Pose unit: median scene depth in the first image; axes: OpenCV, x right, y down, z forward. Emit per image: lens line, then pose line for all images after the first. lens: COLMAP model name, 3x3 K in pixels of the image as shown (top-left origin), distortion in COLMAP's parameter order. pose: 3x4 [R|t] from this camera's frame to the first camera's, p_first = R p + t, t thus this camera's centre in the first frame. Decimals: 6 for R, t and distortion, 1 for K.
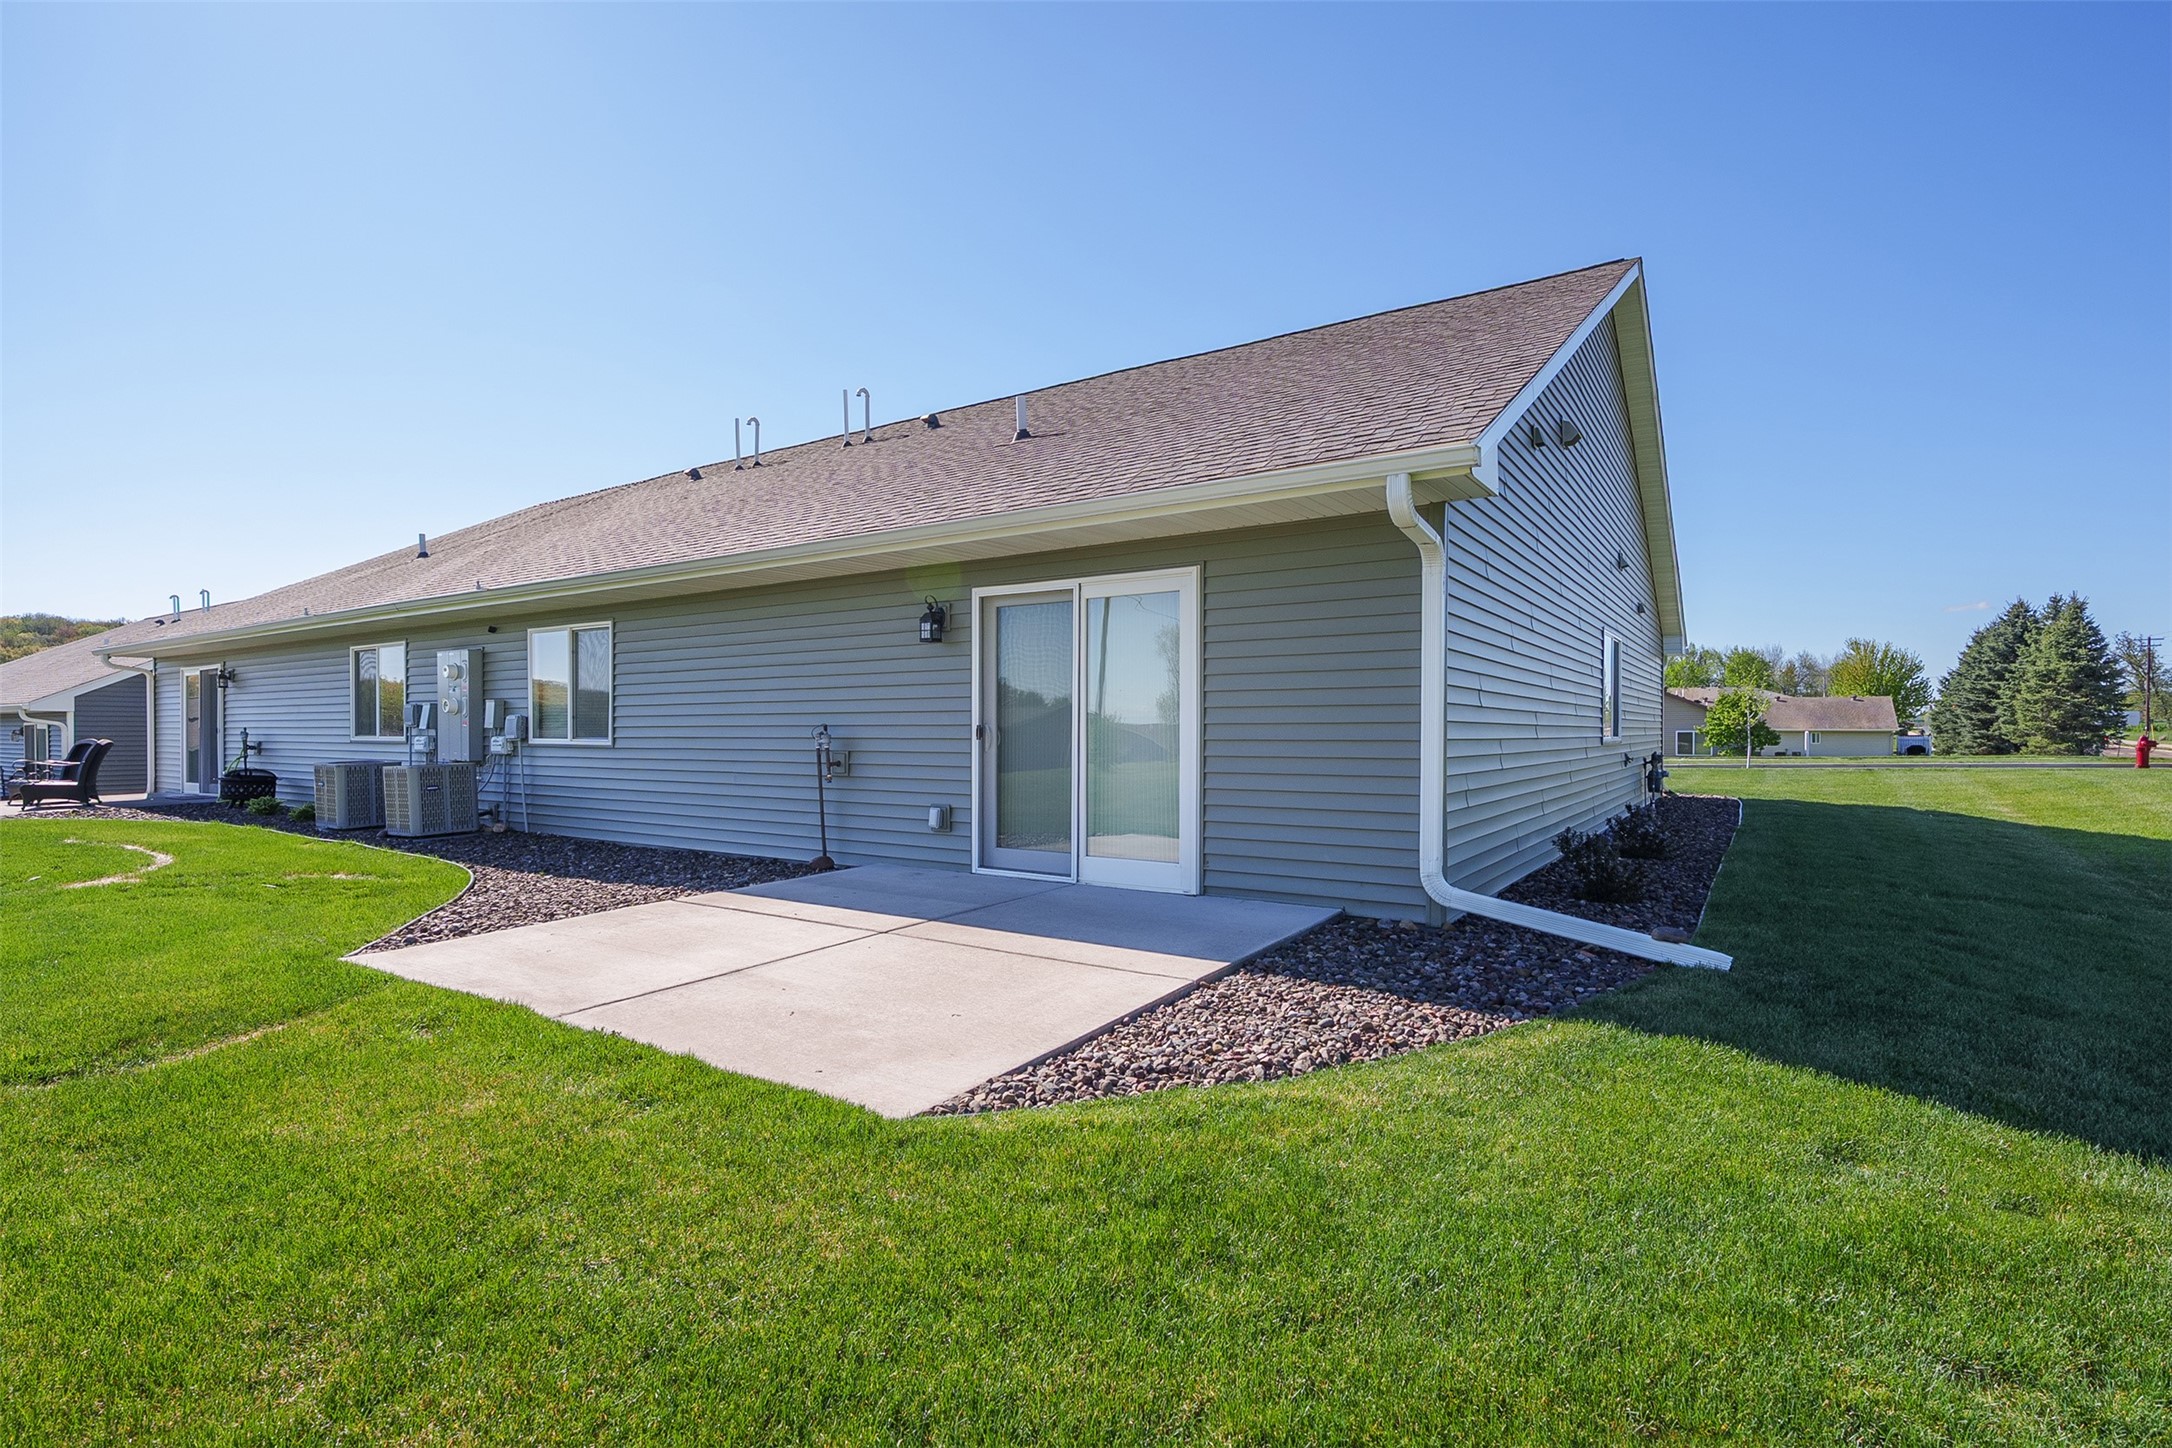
lens RADIAL K [[1025.6, 0, 1137.3], [0, 1025.6, 733.4], [0, 0, 1]] dist [-0.000997, -0.000495]
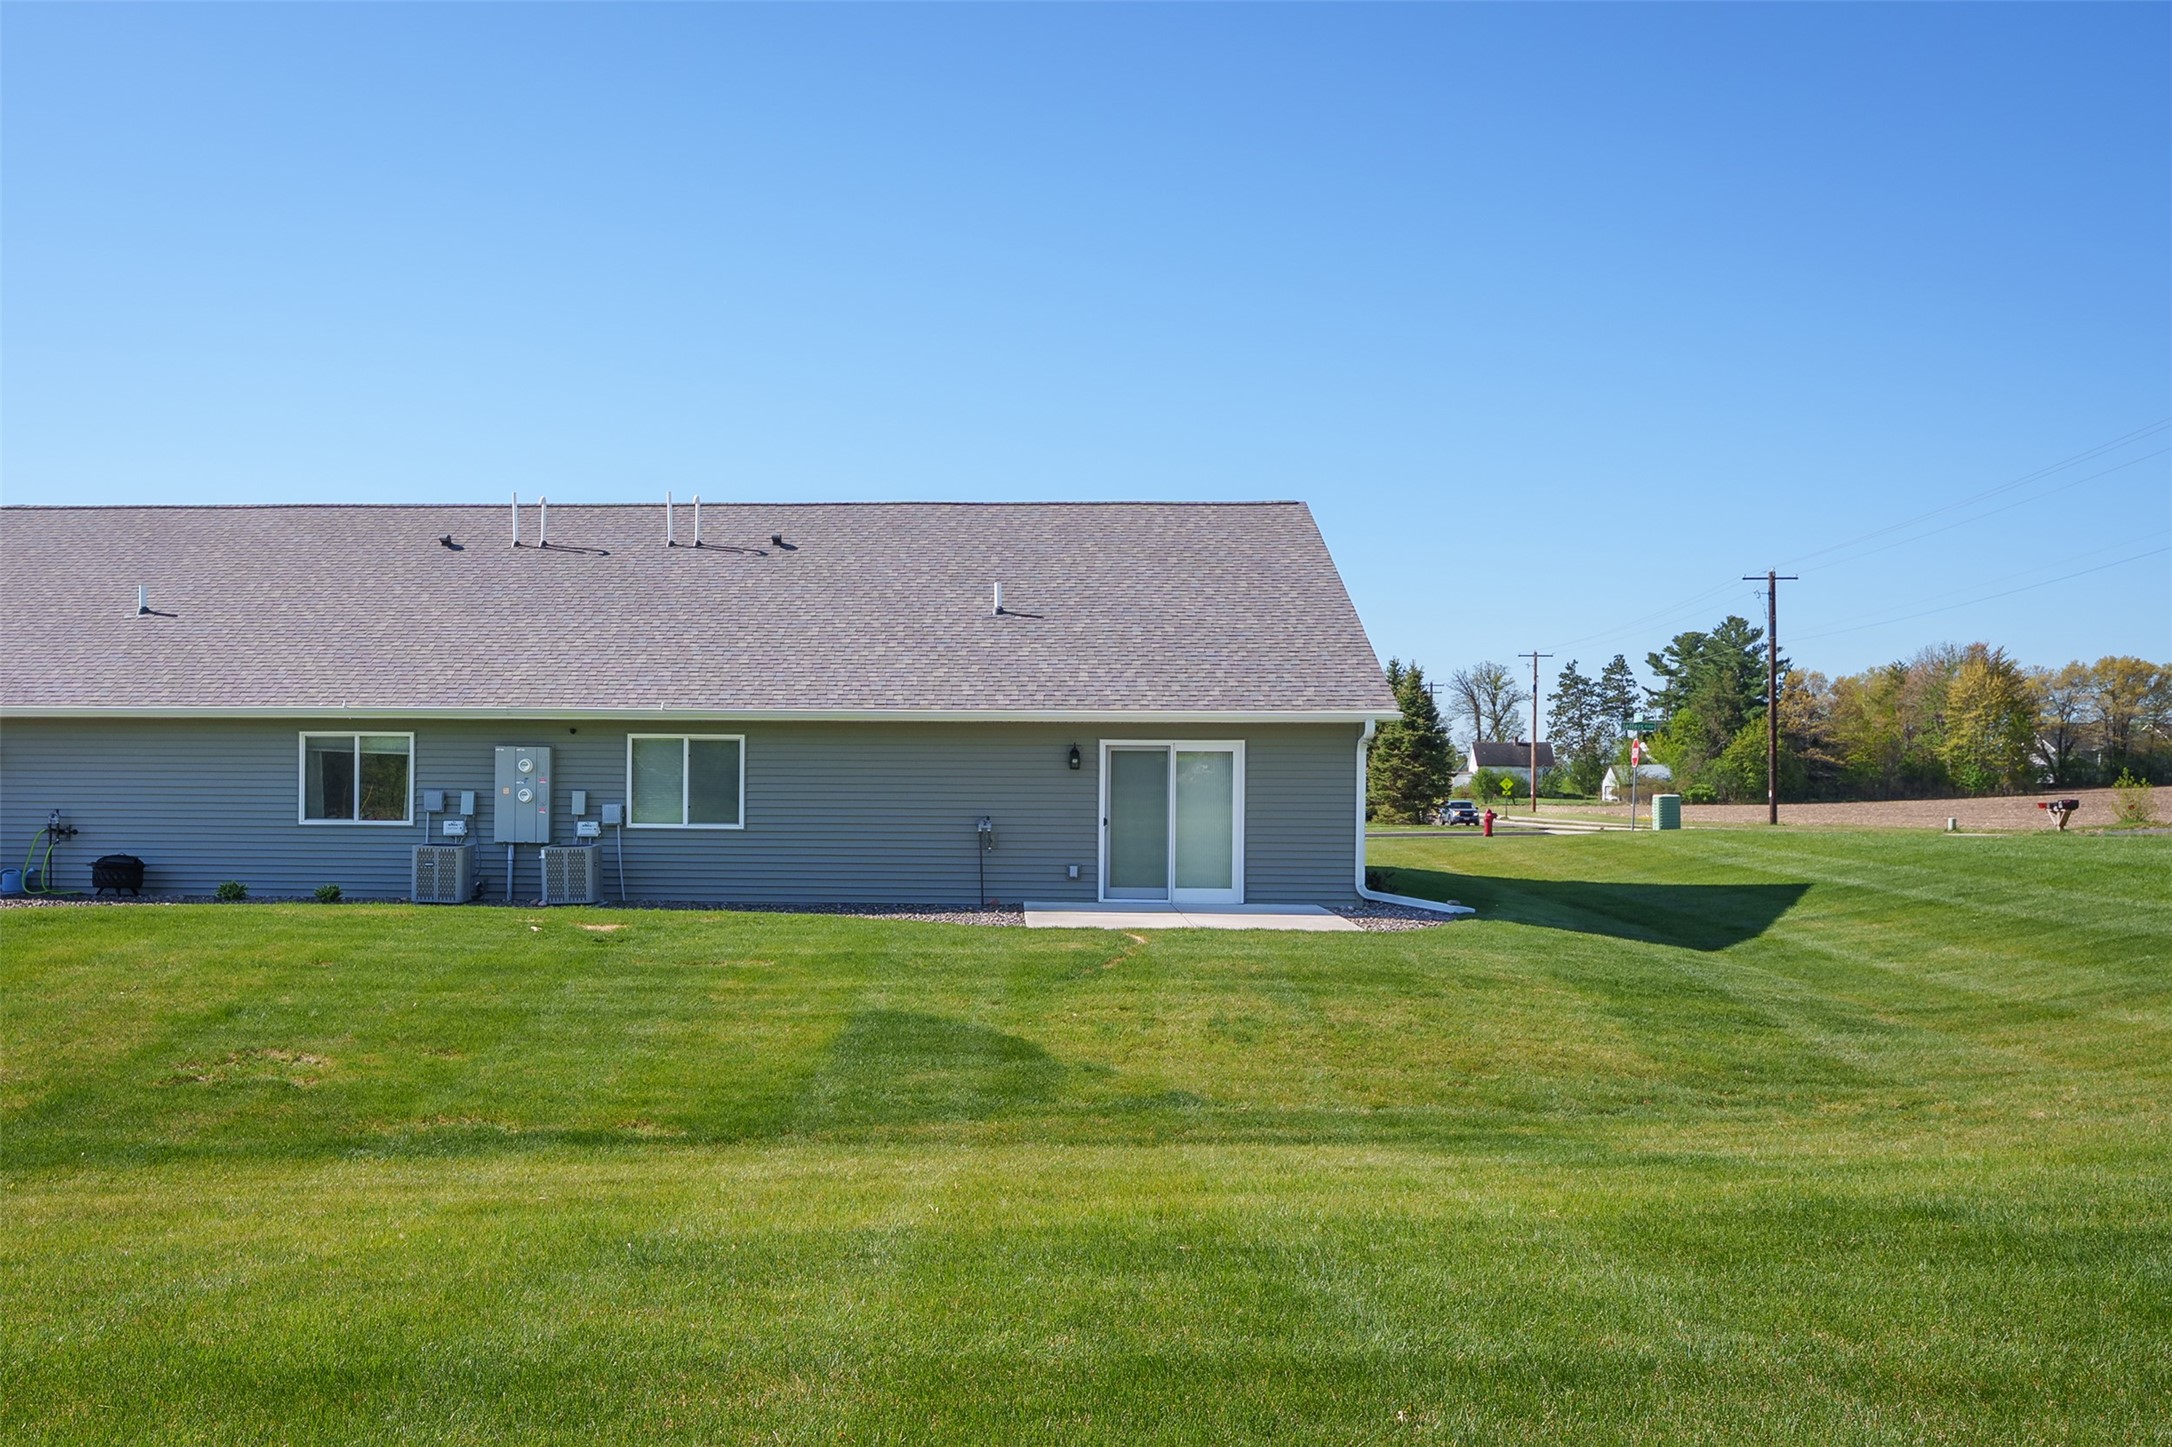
lens RADIAL K [[1611.4, 0, 1088.8], [0, 1611.4, 743.8], [0, 0, 1]] dist [-0.005225, -0.001651]
pose [[0.843804, 0.022529, 0.536178, -0.269826], [-0.006622, 0.999479, -0.031574, -0.007649], [-0.536611, 0.023091, 0.843514, -0.214295]]
